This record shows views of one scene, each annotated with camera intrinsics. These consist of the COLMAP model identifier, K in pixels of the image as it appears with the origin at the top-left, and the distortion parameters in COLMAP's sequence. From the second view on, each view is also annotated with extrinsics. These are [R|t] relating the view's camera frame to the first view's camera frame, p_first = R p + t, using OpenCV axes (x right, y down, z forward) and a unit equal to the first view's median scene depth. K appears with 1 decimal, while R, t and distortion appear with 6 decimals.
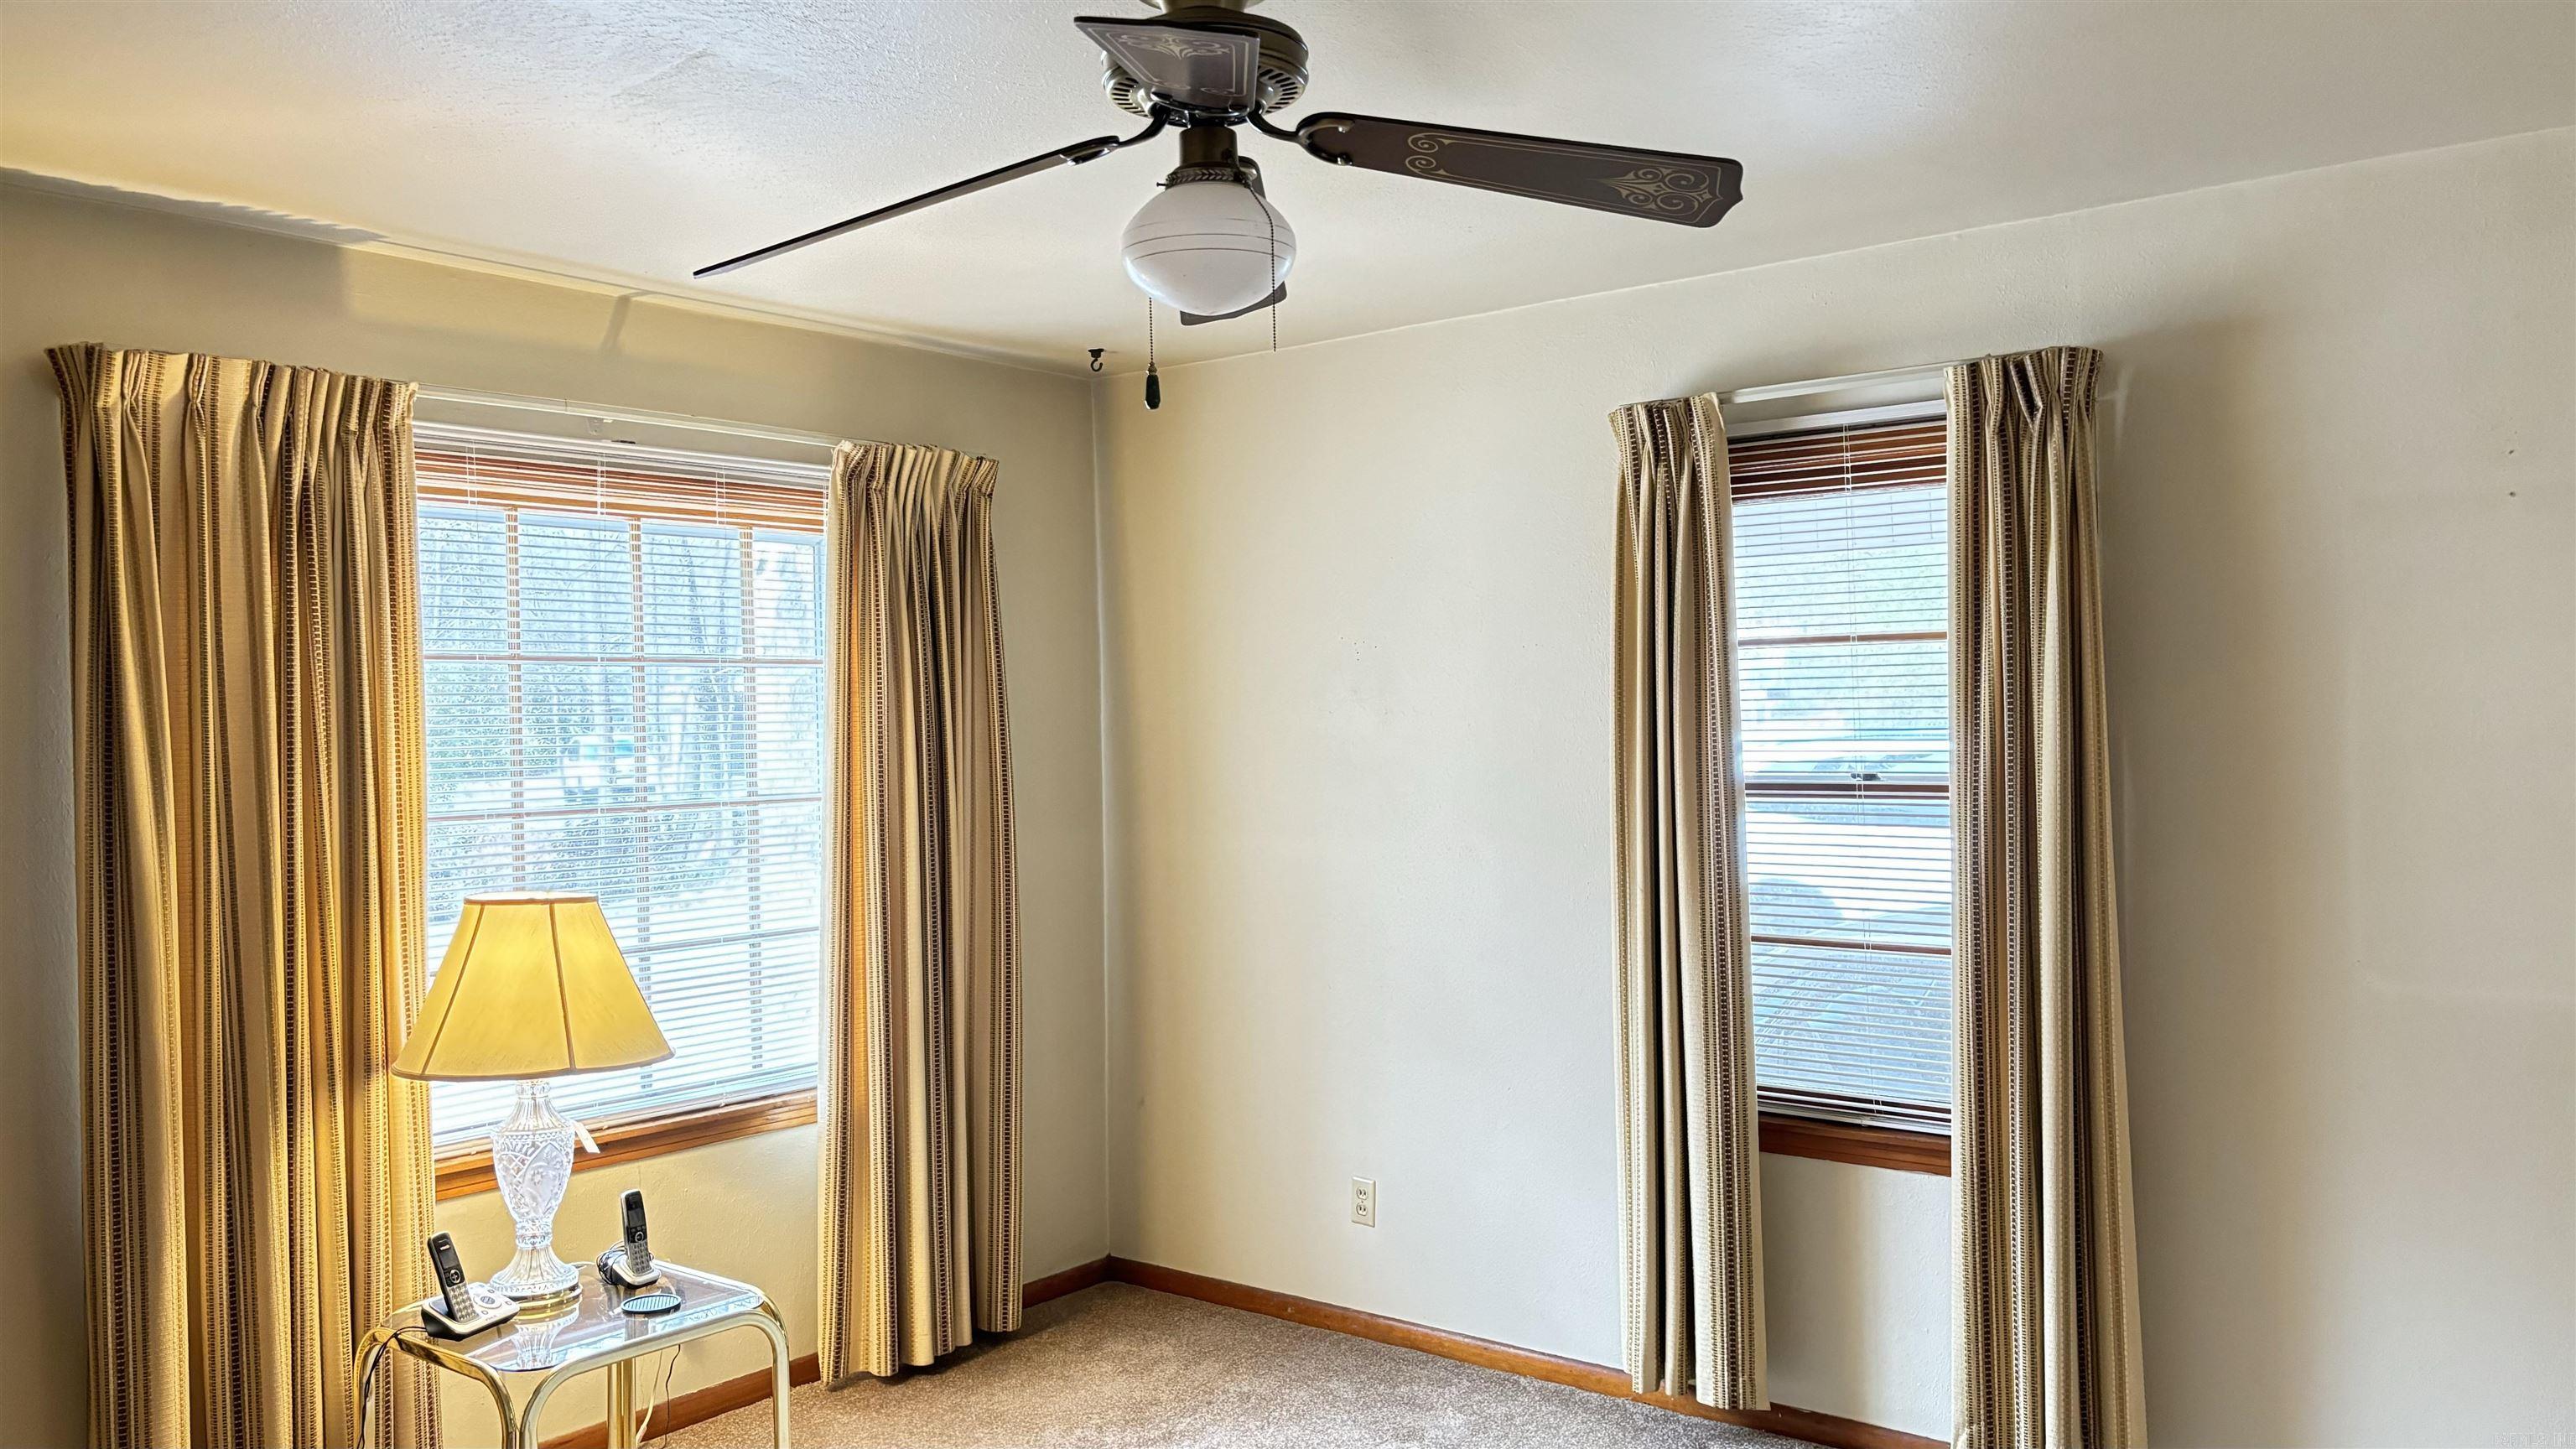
lens RADIAL K [[1912.3, 0, 1288.0], [0, 1912.3, 724.5], [0, 0, 1]] dist [0.202490, -0.621677]
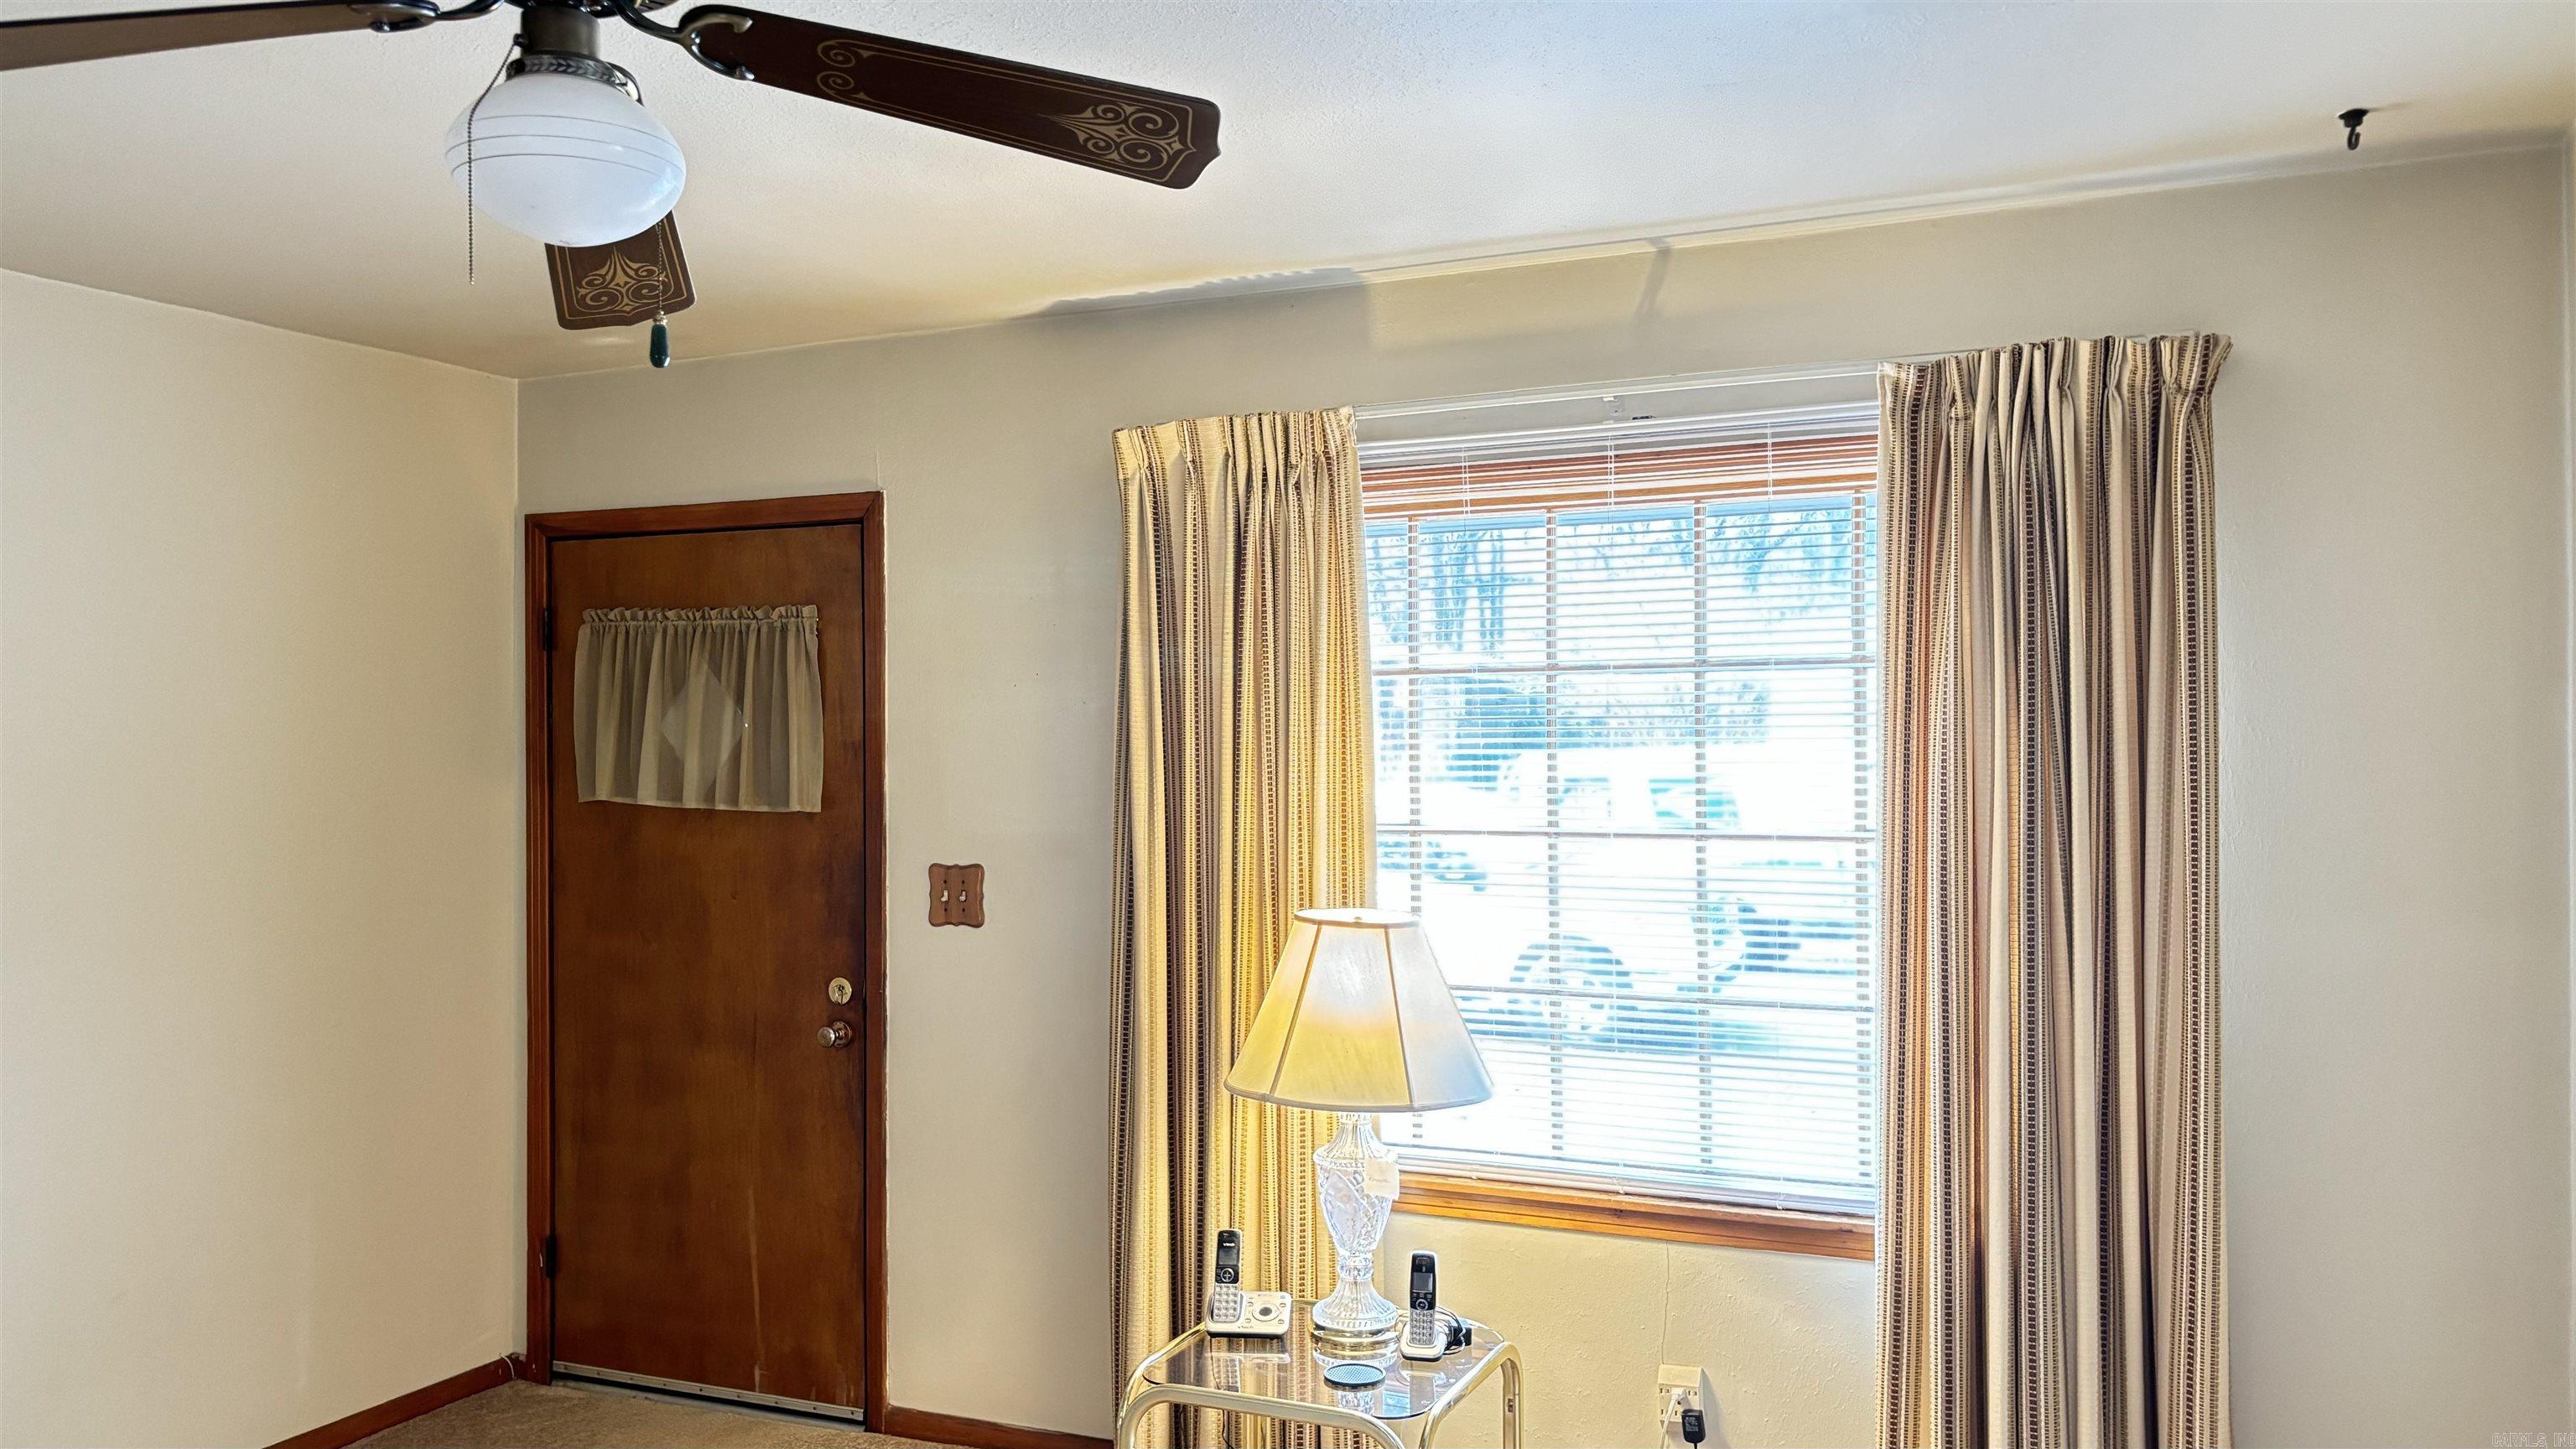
lens RADIAL K [[1946.0, 0, 1288.0], [0, 1946.0, 724.5], [0, 0, 1]] dist [-0.005392, -0.003201]
pose [[0.234085, 0.008783, -0.972176, 0.486345], [0.005718, 0.999929, 0.010411, -0.017288], [0.972199, -0.007996, 0.234018, 0.648794]]
